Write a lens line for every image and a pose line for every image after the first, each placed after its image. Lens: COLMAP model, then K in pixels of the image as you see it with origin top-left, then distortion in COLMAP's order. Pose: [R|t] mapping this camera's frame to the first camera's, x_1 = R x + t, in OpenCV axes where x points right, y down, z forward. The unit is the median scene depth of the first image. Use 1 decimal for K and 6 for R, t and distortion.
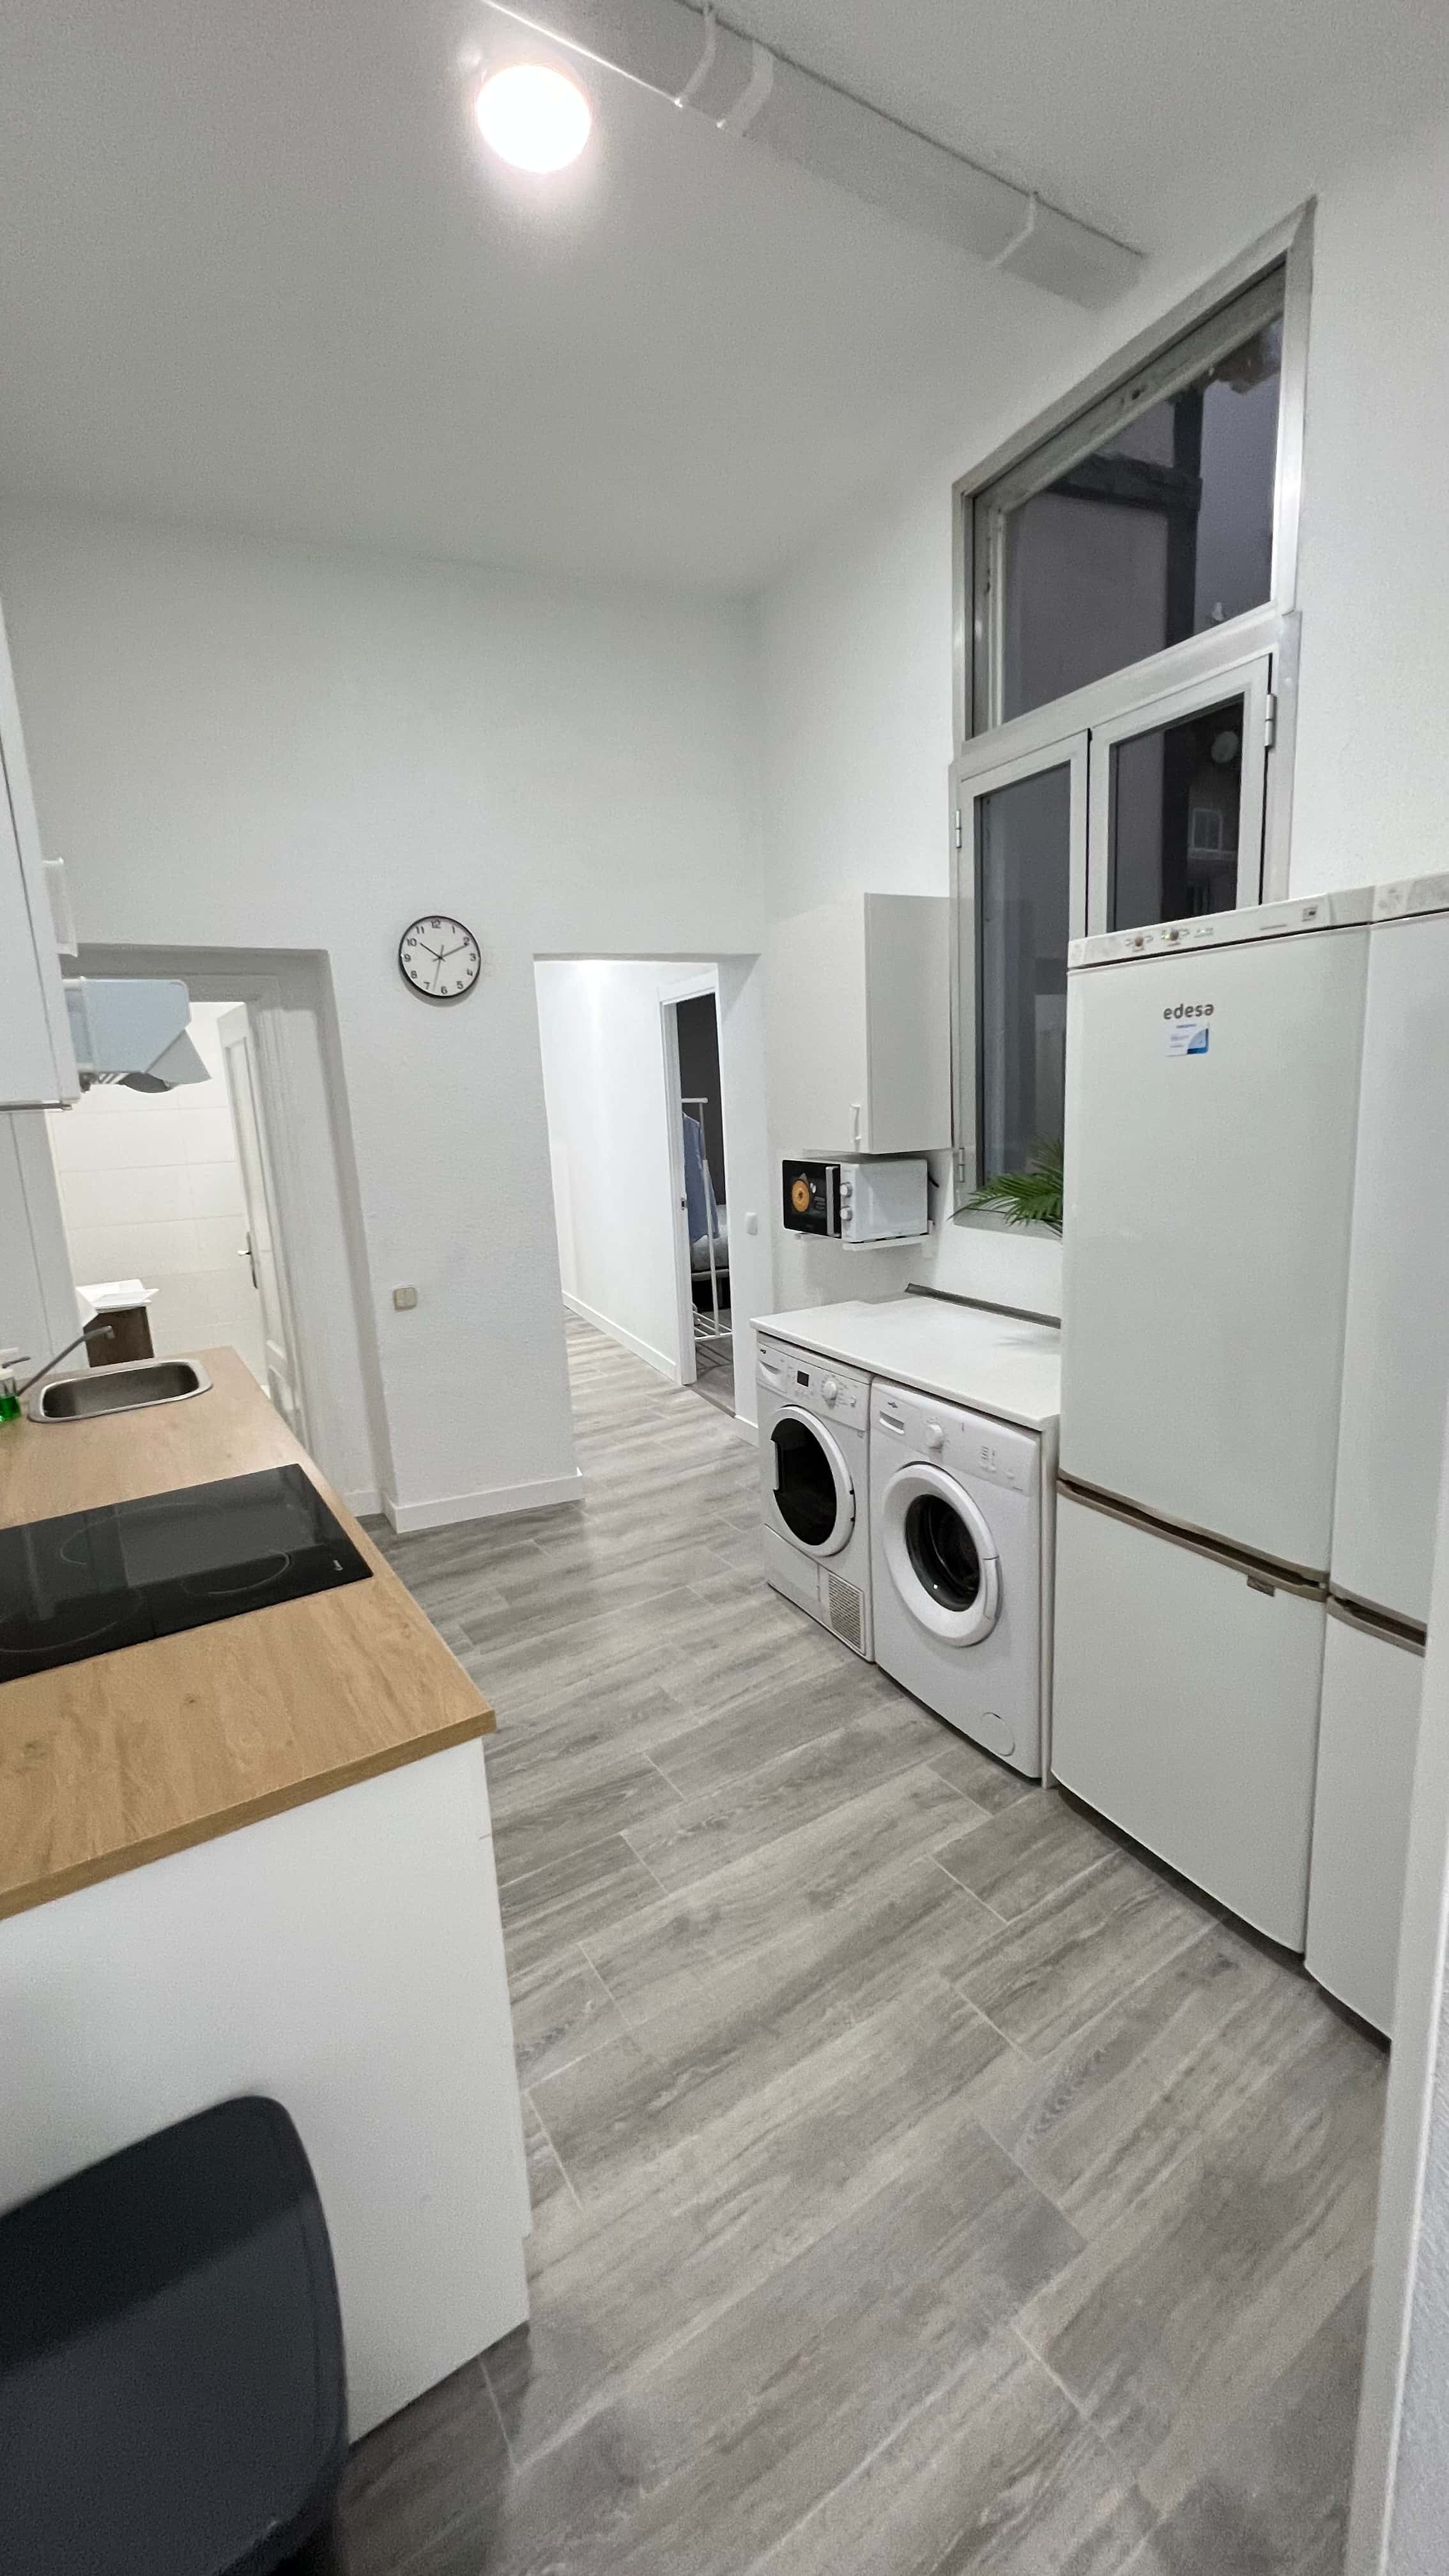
lens RADIAL K [[1026.4, 0, 735.3], [0, 1026.4, 1283.5], [0, 0, 1]] dist [-0.000612, 0.000384]
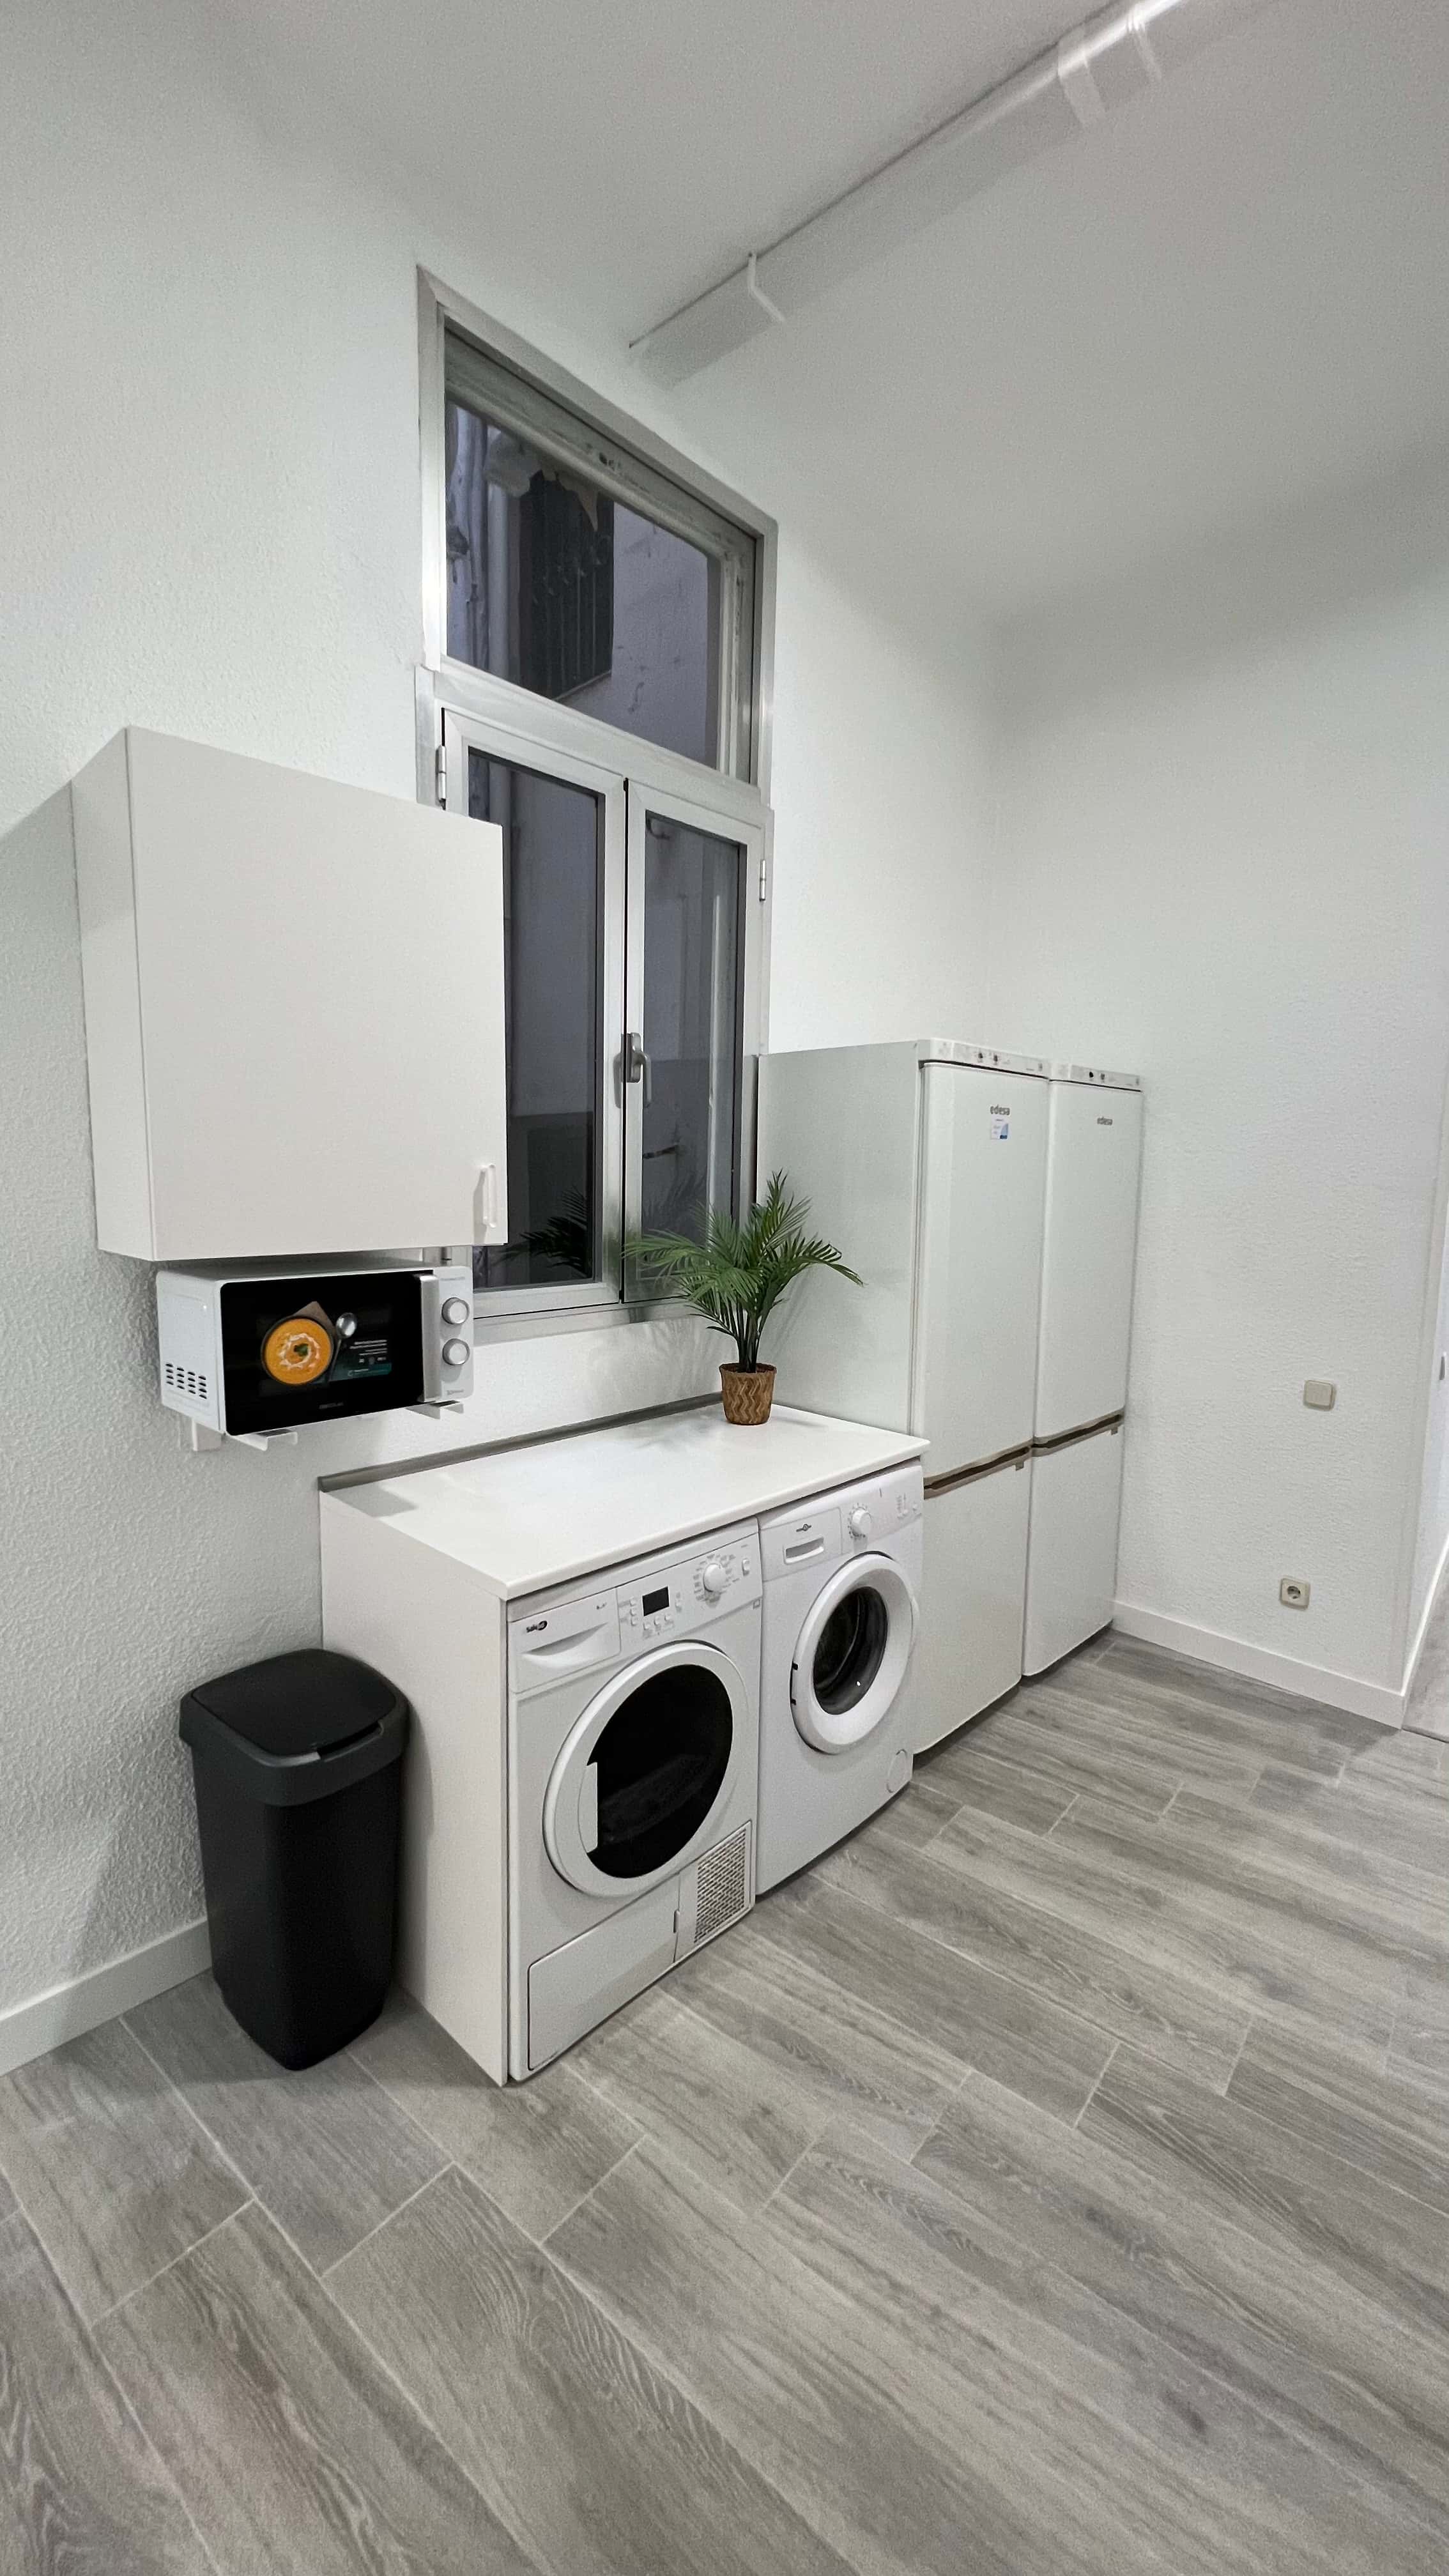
lens RADIAL K [[1026.4, 0, 727.8], [0, 1026.4, 1284.7], [0, 0, 1]] dist [-0.000612, 0.000384]
pose [[-0.307506, -0.068226, 0.949097, -0.618174], [0.176360, 0.976059, 0.127305, -0.194951], [-0.935060, 0.206530, -0.288112, 1.305261]]
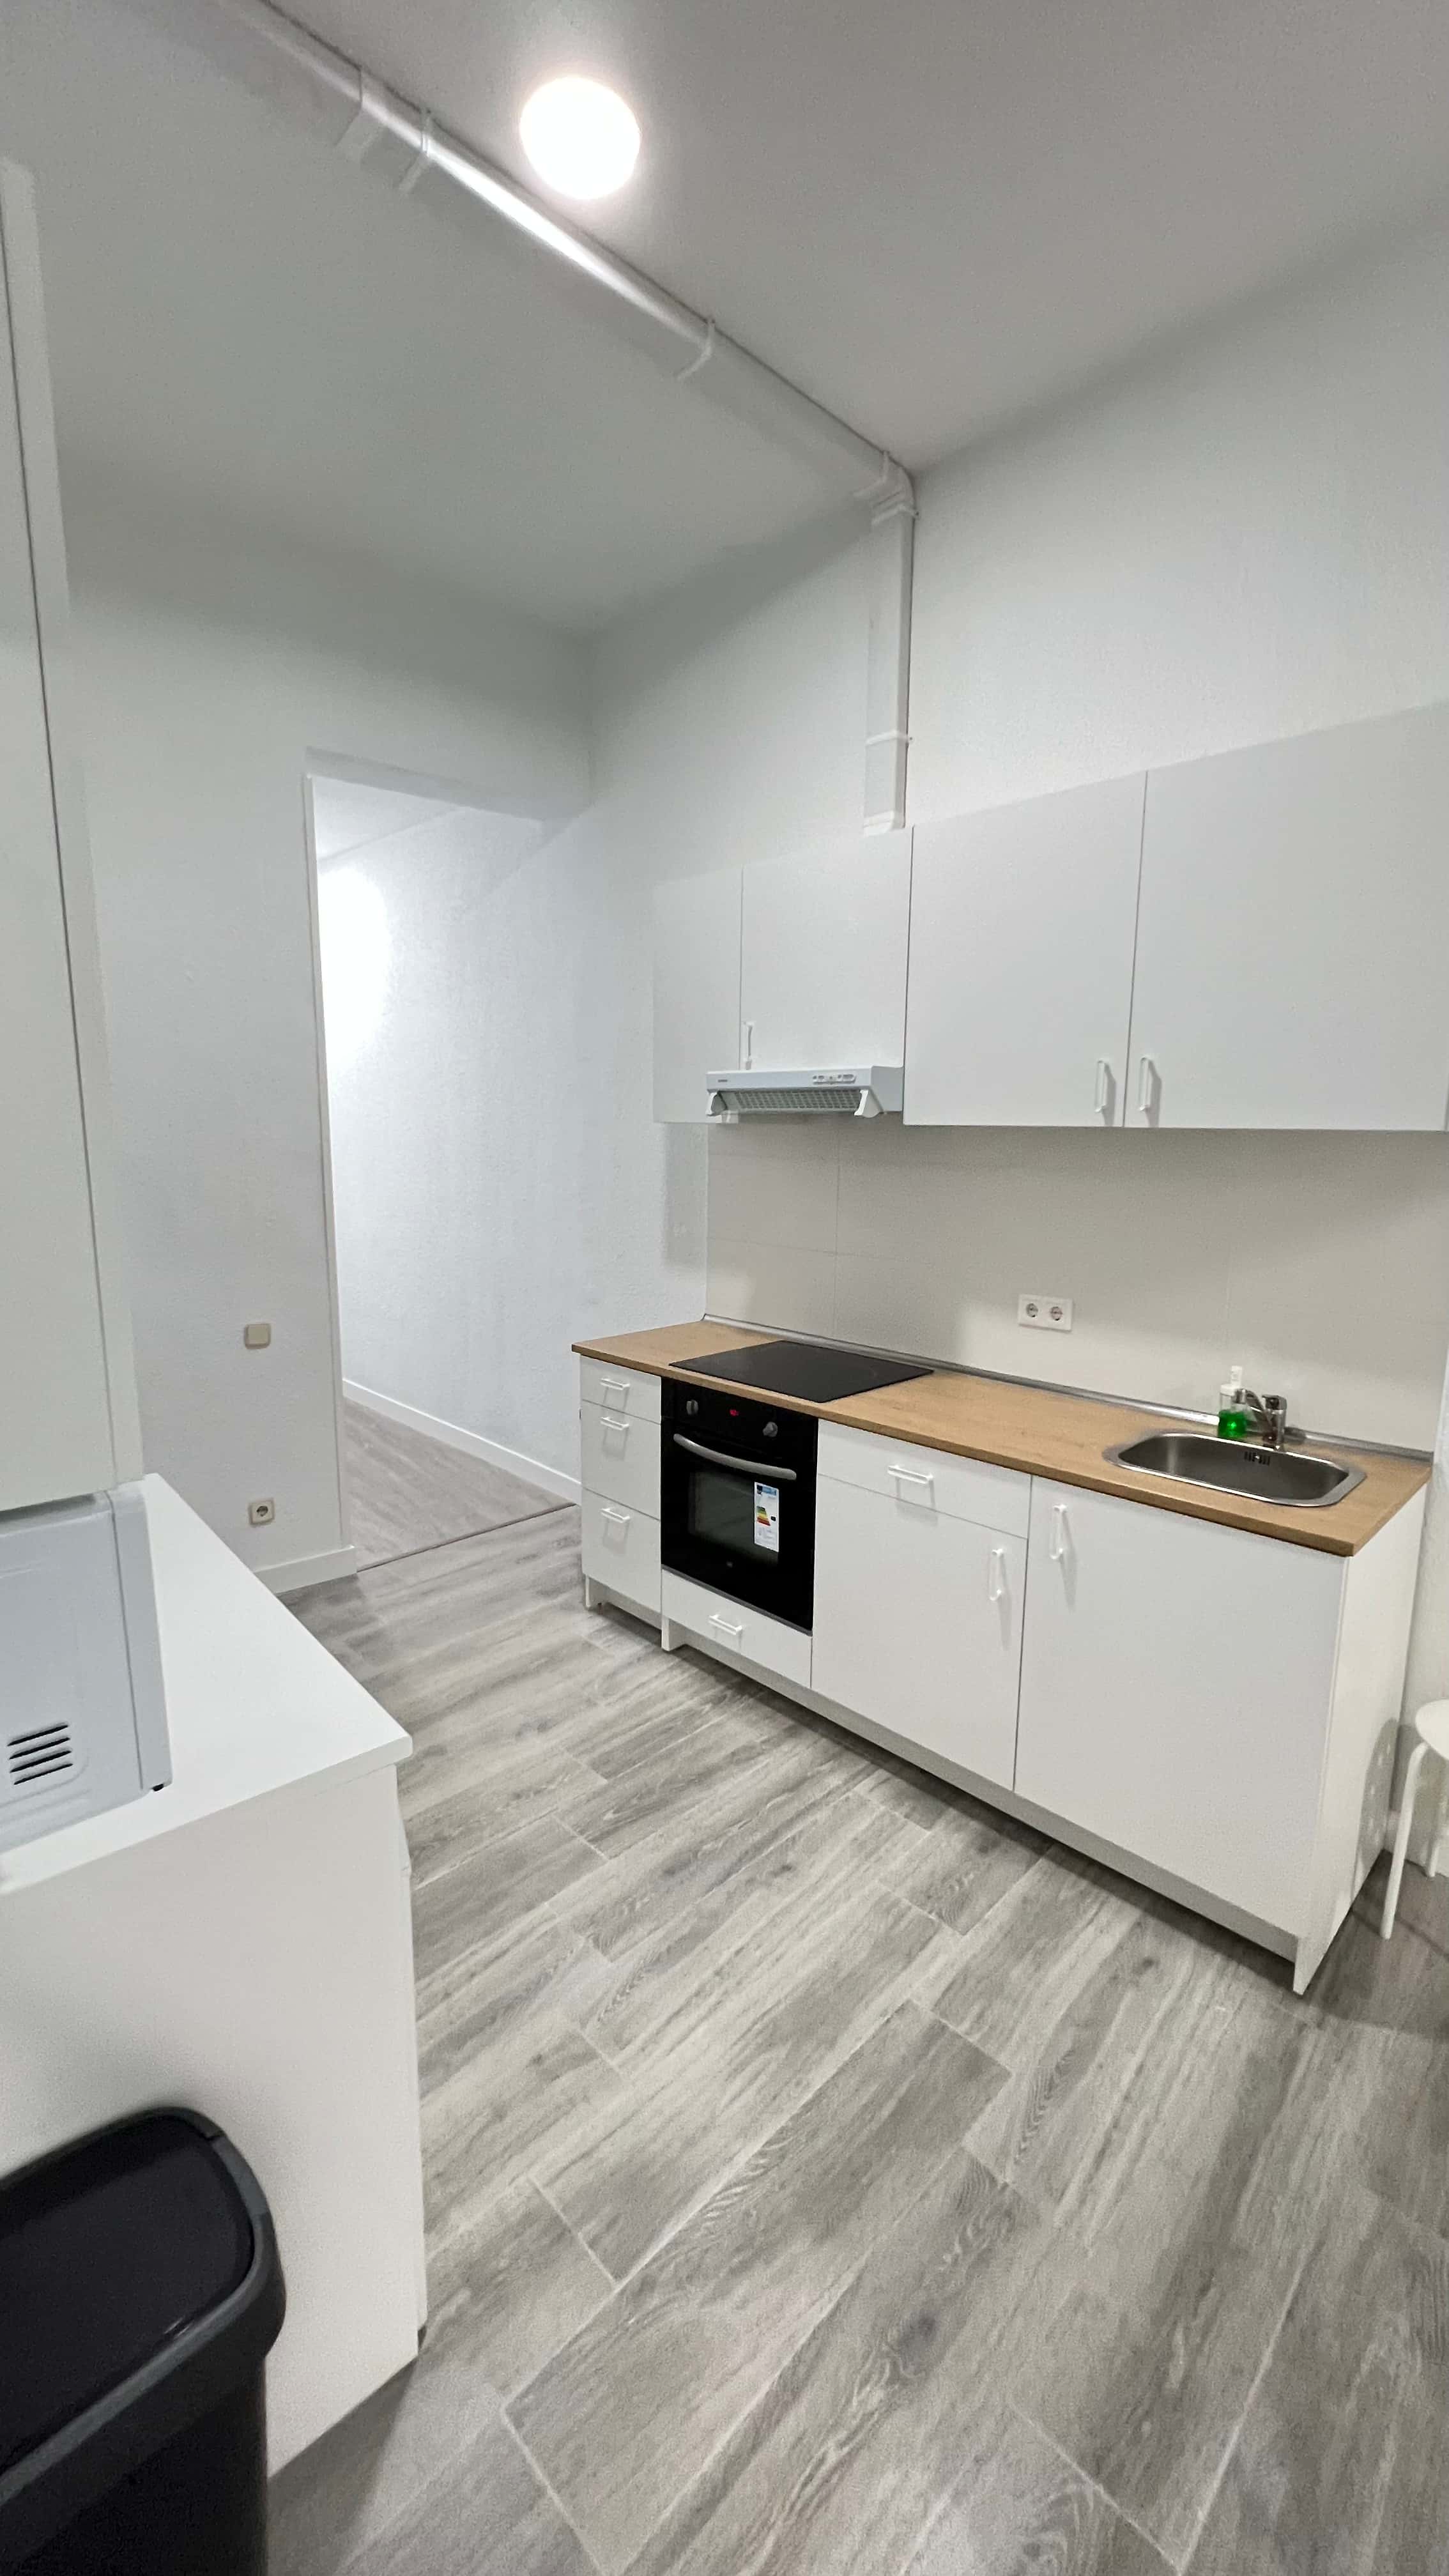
lens RADIAL K [[1026.4, 0, 729.4], [0, 1026.4, 1286.0], [0, 0, 1]] dist [-0.000612, 0.000384]
pose [[-0.976945, 0.068008, -0.202367, -0.046831], [-0.006086, 0.938646, 0.344828, -0.331803], [0.213402, 0.338110, -0.916592, 1.703106]]
